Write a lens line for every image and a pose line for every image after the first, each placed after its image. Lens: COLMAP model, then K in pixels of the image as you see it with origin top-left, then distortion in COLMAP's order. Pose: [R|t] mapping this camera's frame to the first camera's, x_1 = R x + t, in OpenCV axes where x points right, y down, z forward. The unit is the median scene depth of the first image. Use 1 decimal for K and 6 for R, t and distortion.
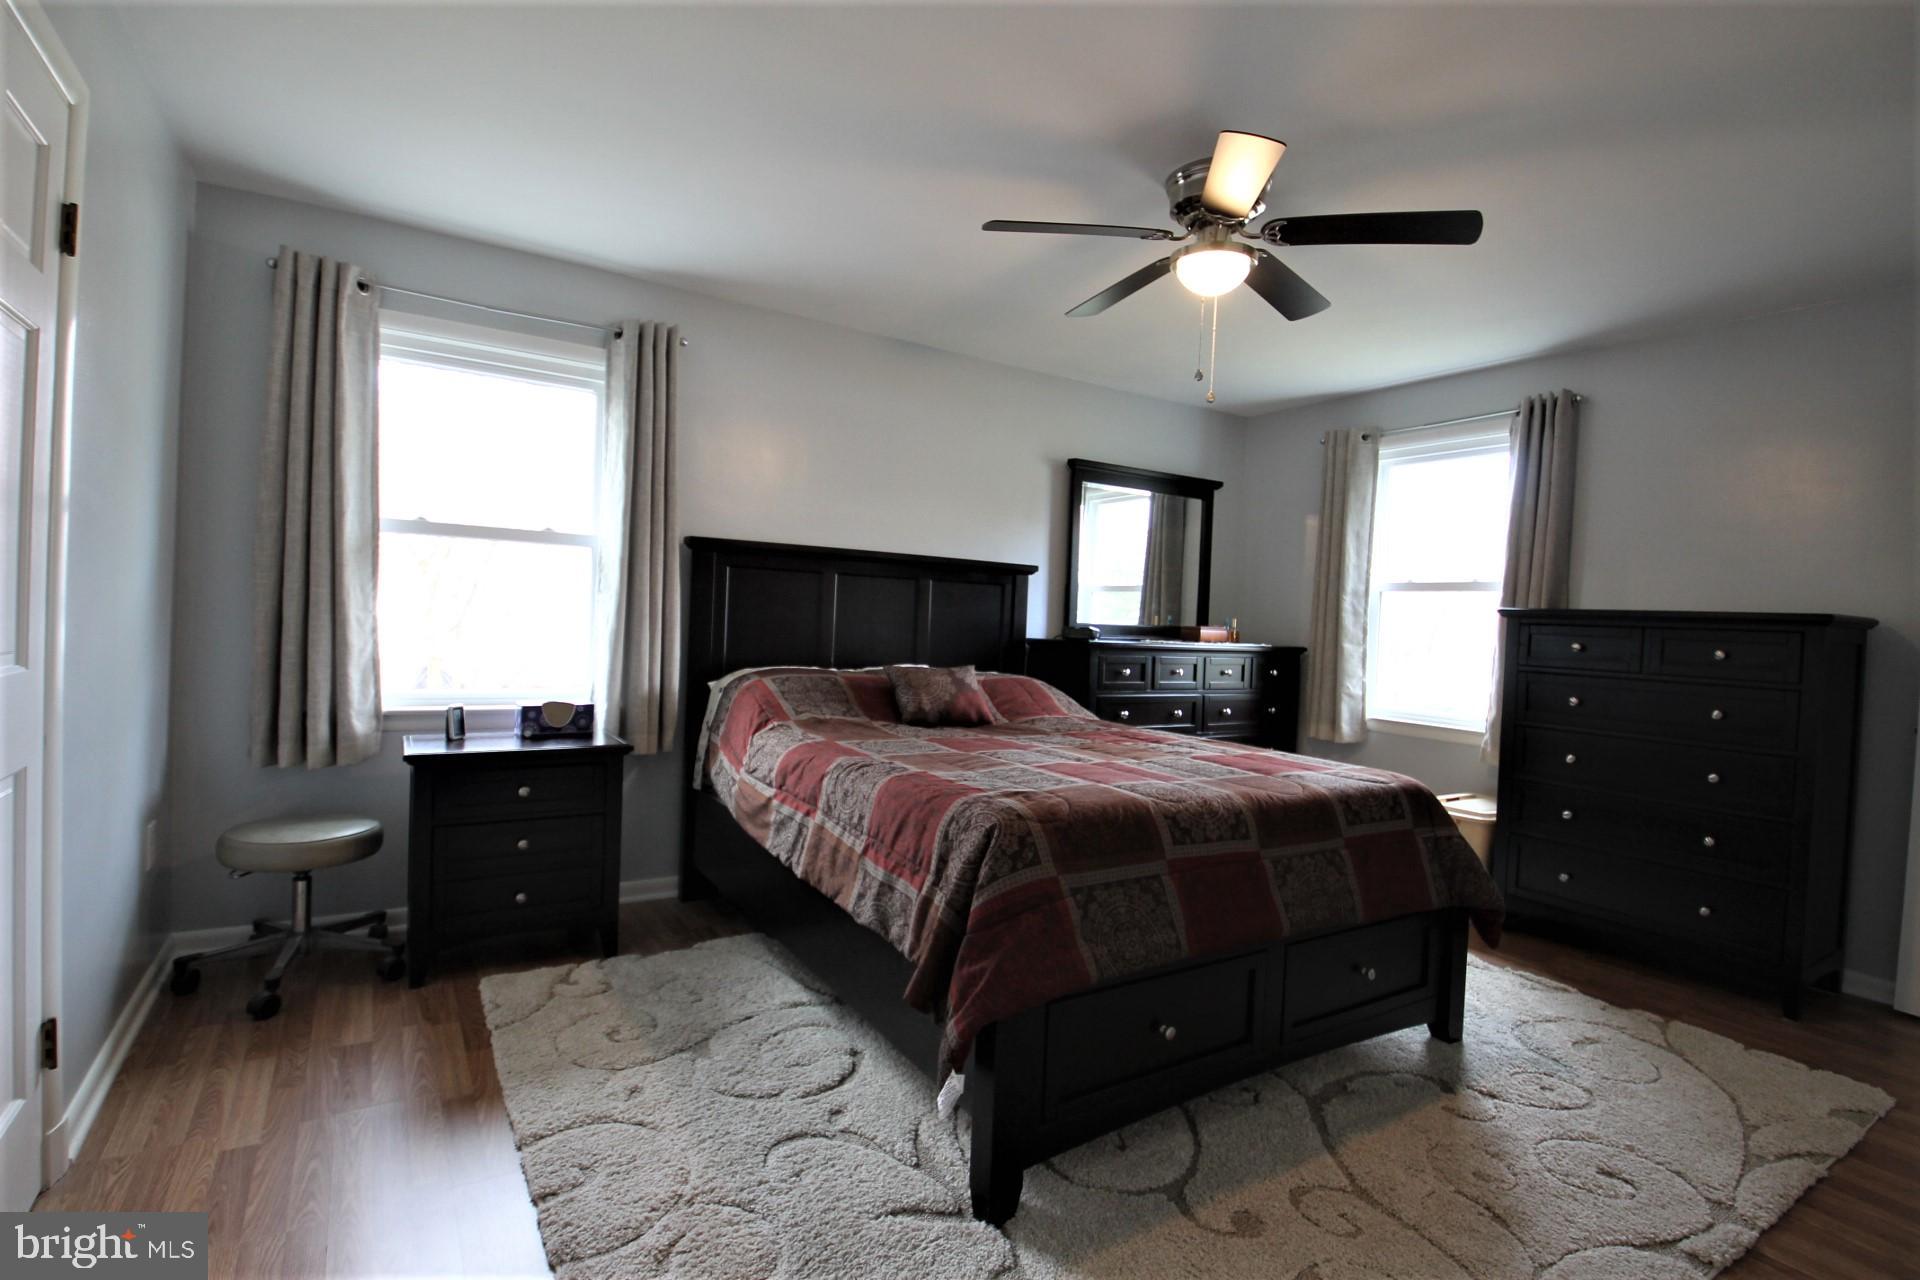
lens RADIAL K [[915.2, 0, 960.0], [0, 915.2, 640.0], [0, 0, 1]] dist [-0.001035, -0.000074]
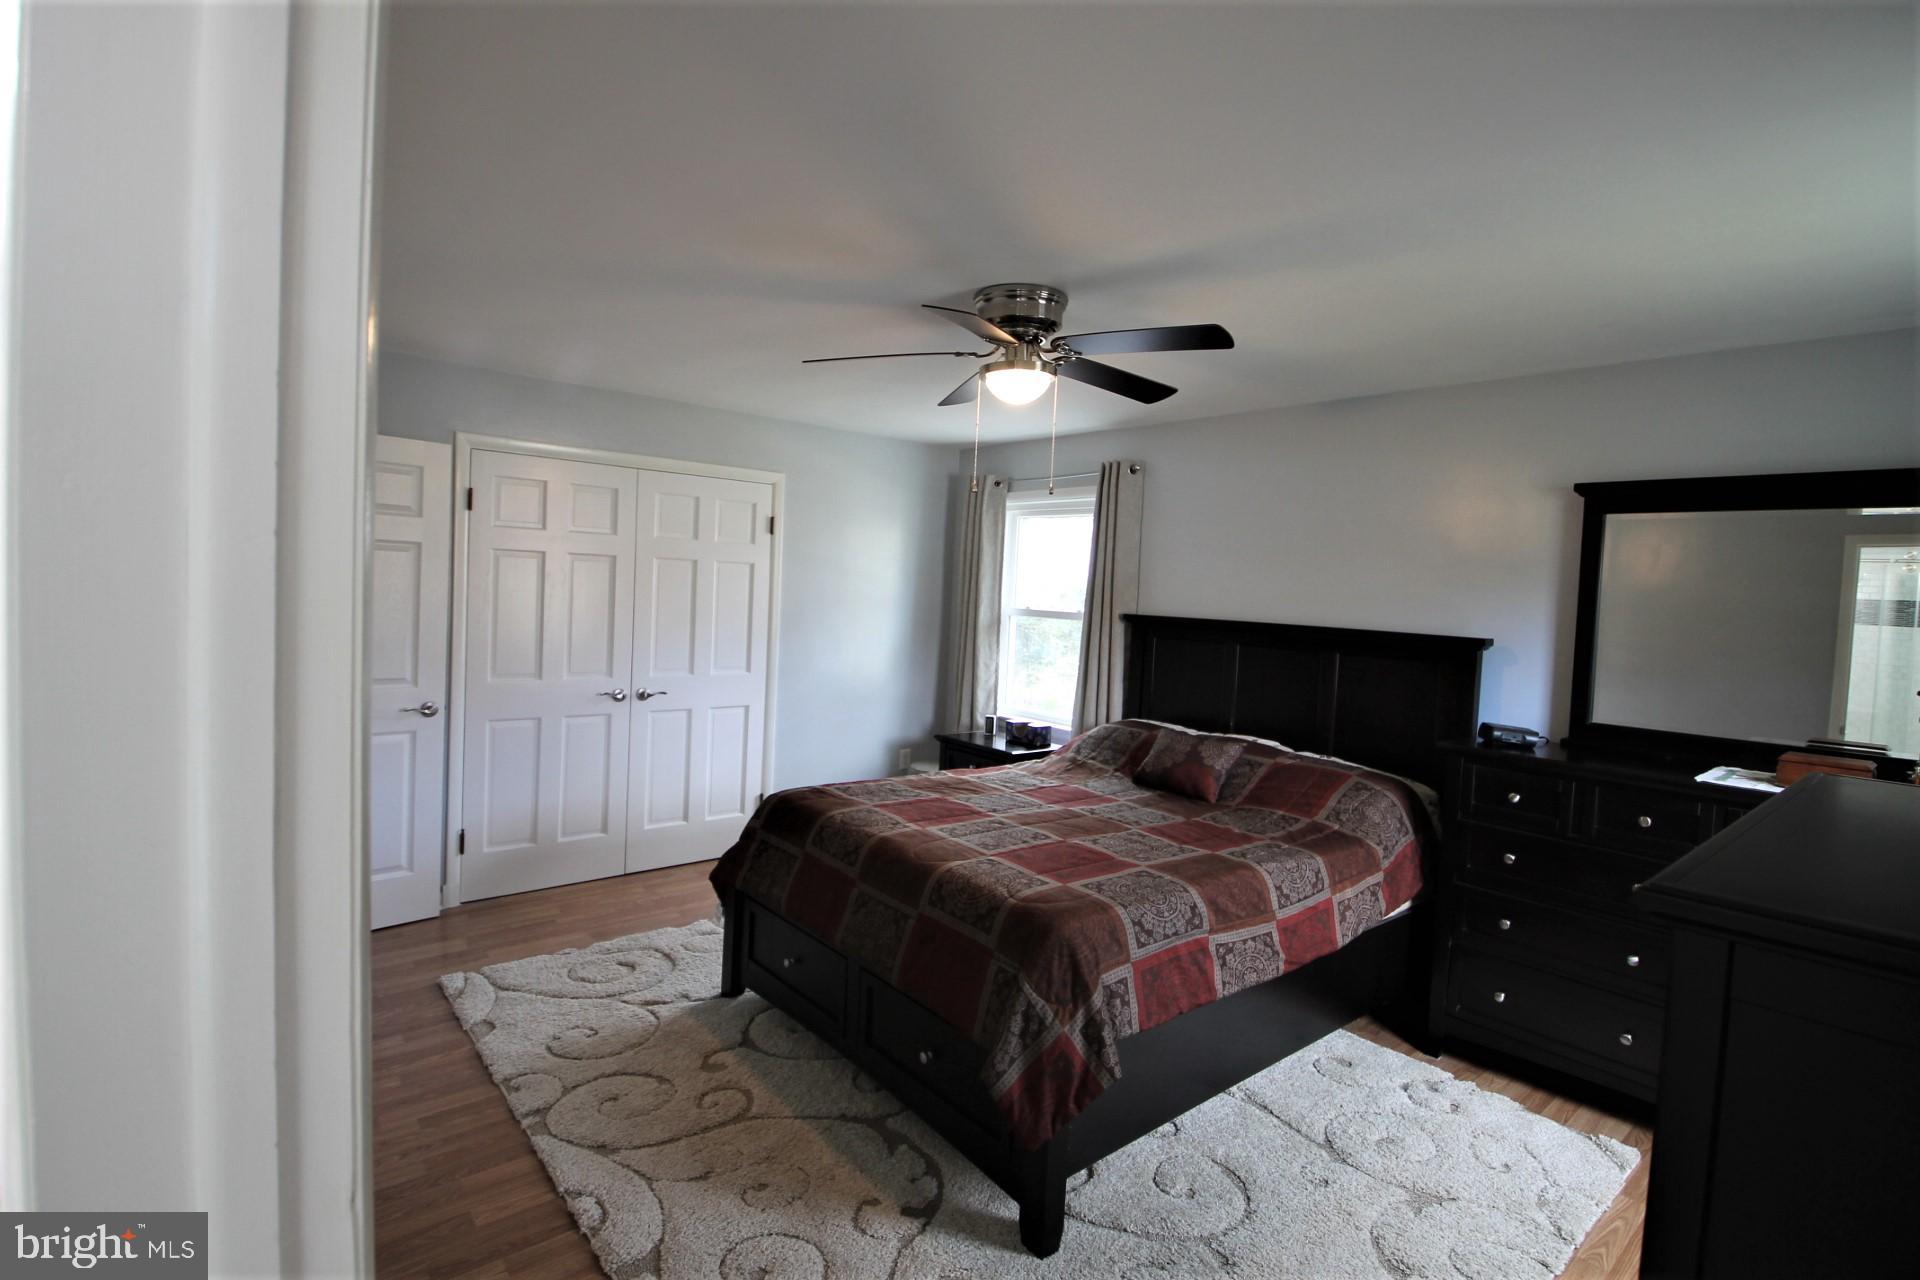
lens RADIAL K [[898.6, 0, 960.0], [0, 898.6, 640.0], [0, 0, 1]] dist [-0.000089, 0.000013]
pose [[0.134163, 0.018477, -0.990787, 1.149462], [-0.068396, 0.997614, 0.009343, -0.085033], [0.988596, 0.066513, 0.135106, 0.704813]]
